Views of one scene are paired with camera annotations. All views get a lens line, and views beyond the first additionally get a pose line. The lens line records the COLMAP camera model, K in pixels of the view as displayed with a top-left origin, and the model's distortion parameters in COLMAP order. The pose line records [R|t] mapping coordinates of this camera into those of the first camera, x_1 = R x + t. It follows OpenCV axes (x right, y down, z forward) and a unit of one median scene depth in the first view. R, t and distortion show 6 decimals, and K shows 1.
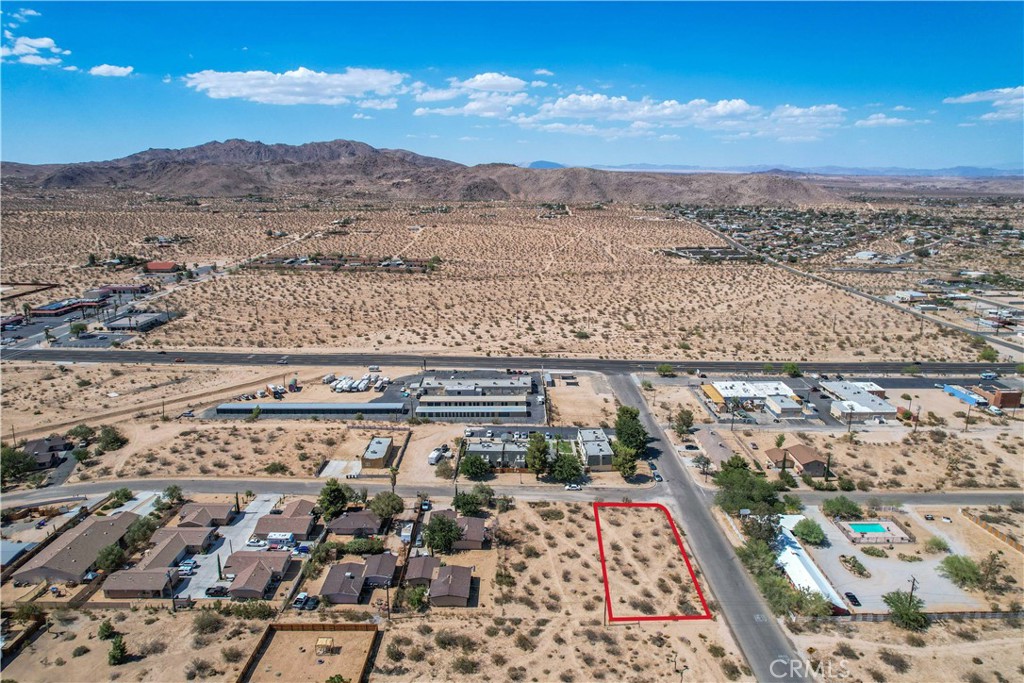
lens RADIAL K [[654.7, 0, 512.0], [0, 654.7, 341.5], [0, 0, 1]] dist [-0.069665, 0.062628]
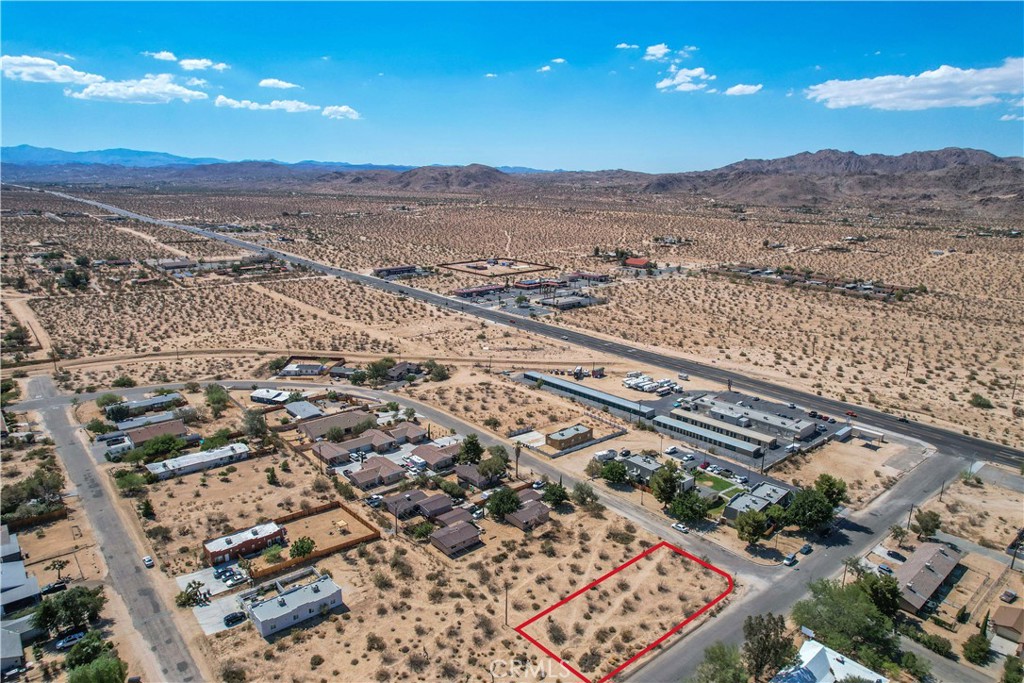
lens RADIAL K [[654.7, 0, 512.0], [0, 654.7, 341.5], [0, 0, 1]] dist [-0.069665, 0.062628]
pose [[0.657170, 0.183840, -0.730979, 0.414721], [-0.194644, 0.978297, 0.071050, -0.038643], [0.728177, 0.095589, 0.678691, 0.133514]]
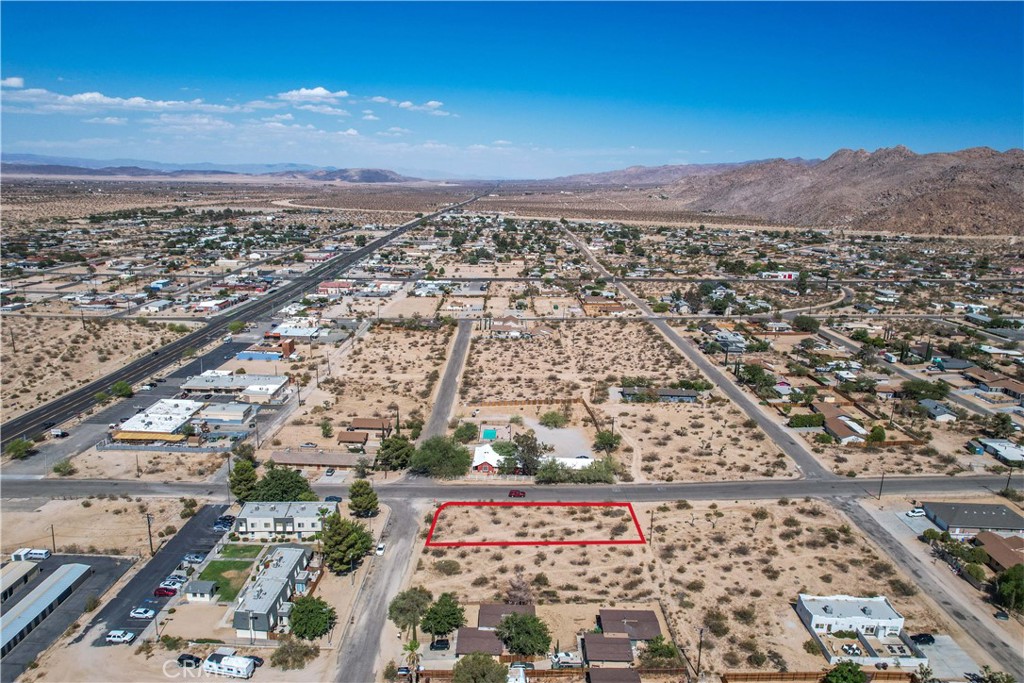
lens RADIAL K [[685.0, 0, 512.0], [0, 685.0, 341.5], [0, 0, 1]] dist [-0.045115, 0.000086]
pose [[-0.000102, -0.234342, 0.972154, -0.478748], [0.223719, 0.947508, 0.228424, -0.122494], [-0.974654, 0.217513, 0.052330, 0.553780]]
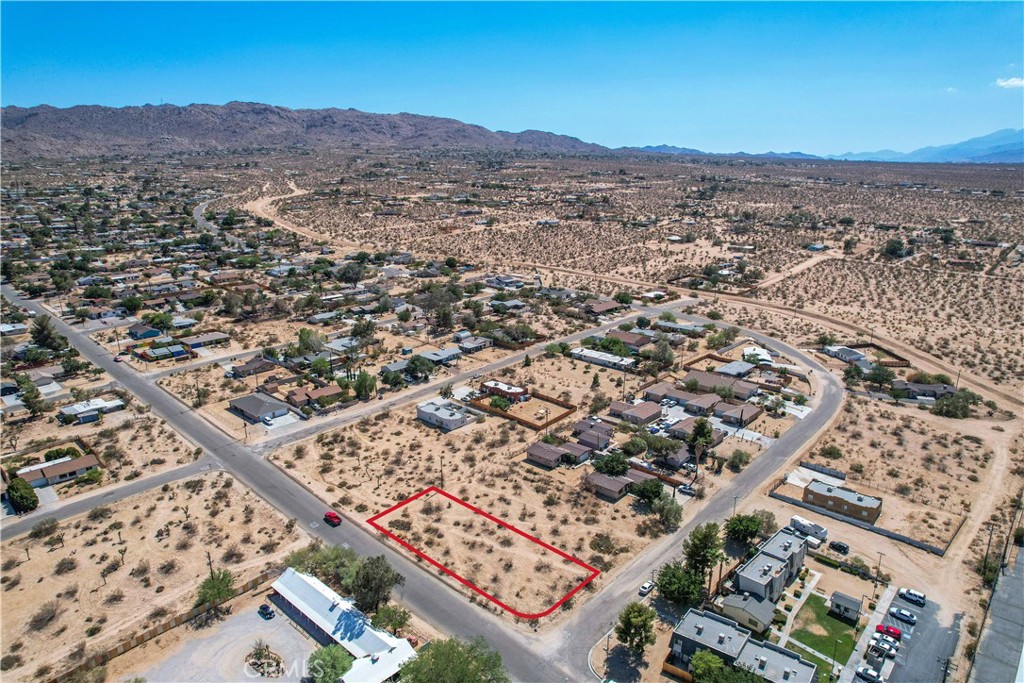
lens RADIAL K [[654.7, 0, 512.0], [0, 654.7, 341.5], [0, 0, 1]] dist [-0.069665, 0.062628]
pose [[-0.670888, 0.197584, -0.714751, 0.475520], [-0.181089, 0.891018, 0.416286, -0.207237], [0.719107, 0.408715, -0.561993, 0.874077]]
